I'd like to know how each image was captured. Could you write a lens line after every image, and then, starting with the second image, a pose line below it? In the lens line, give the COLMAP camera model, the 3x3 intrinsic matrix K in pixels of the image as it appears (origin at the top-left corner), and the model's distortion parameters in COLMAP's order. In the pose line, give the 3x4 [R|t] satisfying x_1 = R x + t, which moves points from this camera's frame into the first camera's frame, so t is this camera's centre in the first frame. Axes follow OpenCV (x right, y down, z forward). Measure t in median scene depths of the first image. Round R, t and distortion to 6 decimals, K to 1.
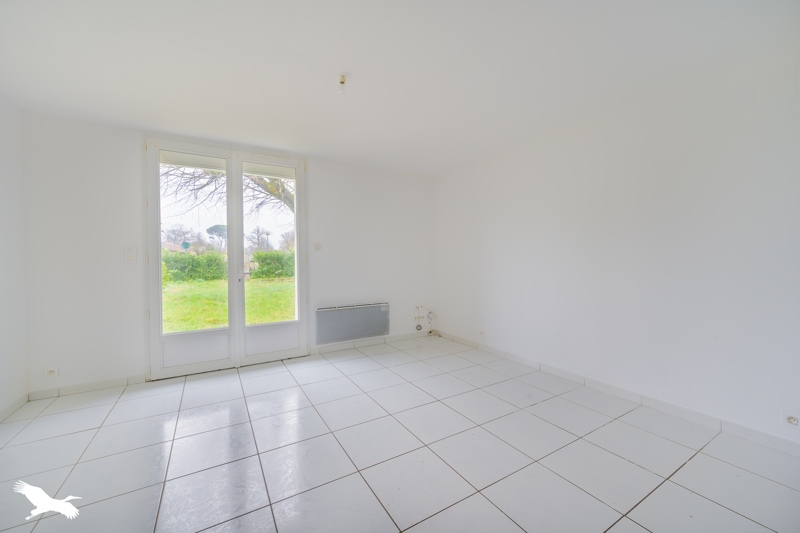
lens RADIAL K [[318.3, 0, 398.2], [0, 318.3, 263.1], [0, 0, 1]] dist [-0.001998, -0.000215]
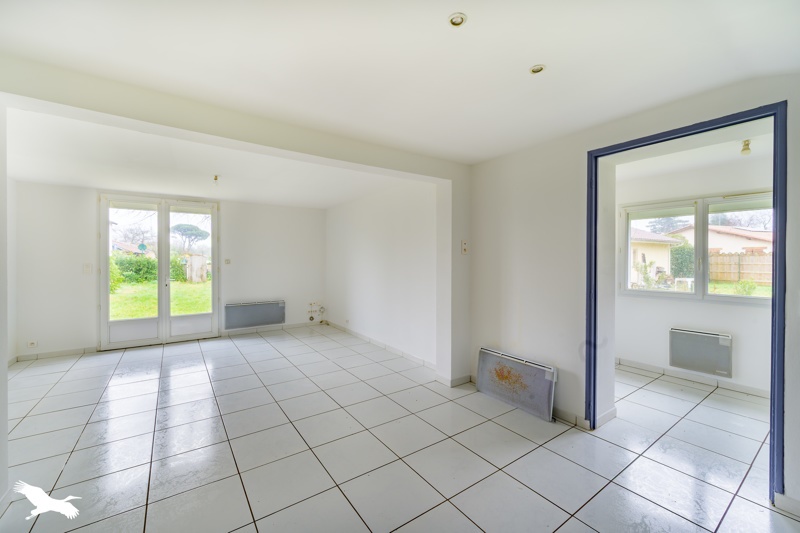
lens RADIAL K [[326.9, 0, 409.4], [0, 326.9, 260.0], [0, 0, 1]] dist [0.002751, 0.000218]
pose [[0.996322, 0.007810, 0.085334, 0.382636], [-0.006998, 0.999927, -0.009814, -0.043432], [-0.085404, 0.009181, 0.996304, -0.477071]]
